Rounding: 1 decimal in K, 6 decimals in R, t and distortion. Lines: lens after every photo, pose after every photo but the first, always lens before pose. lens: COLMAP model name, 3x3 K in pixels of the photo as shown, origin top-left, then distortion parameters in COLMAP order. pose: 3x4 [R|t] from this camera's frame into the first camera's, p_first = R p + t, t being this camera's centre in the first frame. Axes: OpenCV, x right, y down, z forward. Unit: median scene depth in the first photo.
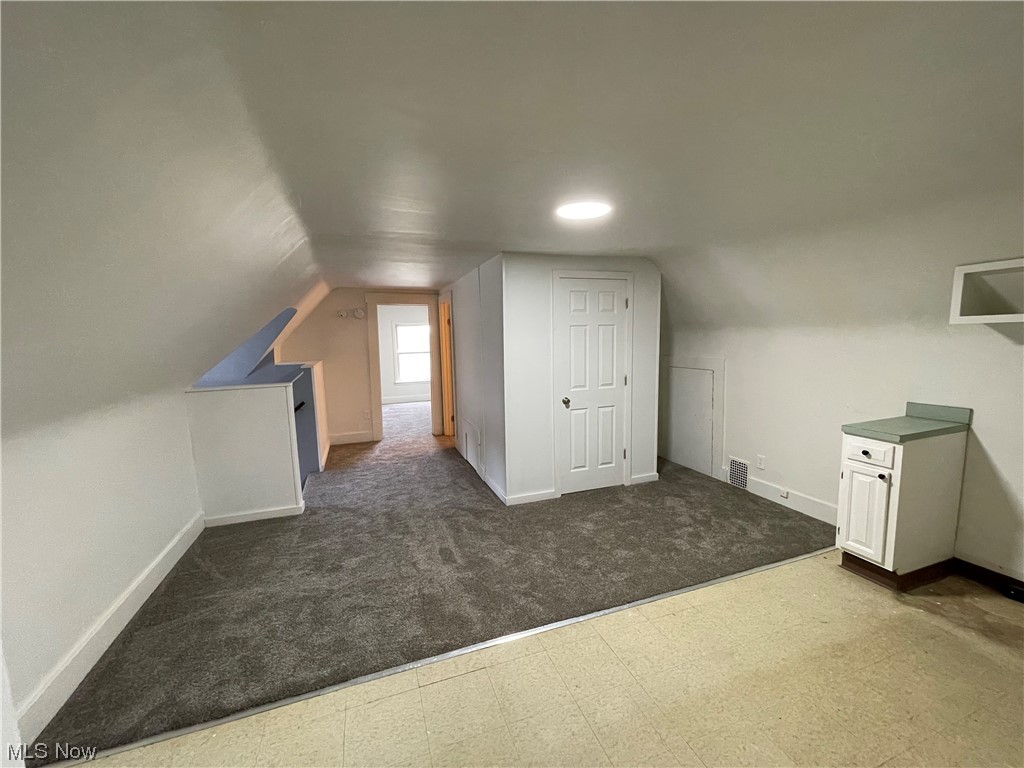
lens RADIAL K [[414.4, 0, 507.9], [0, 414.4, 382.2], [0, 0, 1]] dist [0.000592, 0.000313]
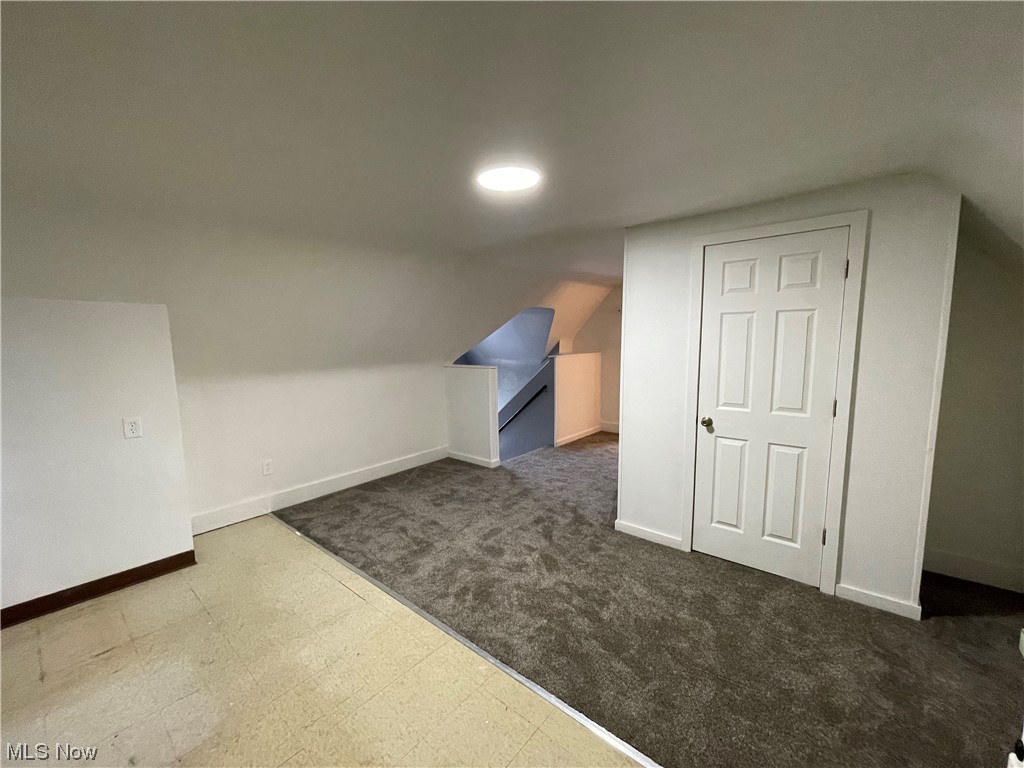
lens RADIAL K [[414.4, 0, 508.1], [0, 414.4, 386.7], [0, 0, 1]] dist [0.000592, 0.000313]
pose [[0.513890, 0.117924, -0.849712, 0.603818], [-0.099006, 0.992041, 0.077799, -0.037669], [0.852124, 0.044146, 0.521475, 0.375225]]
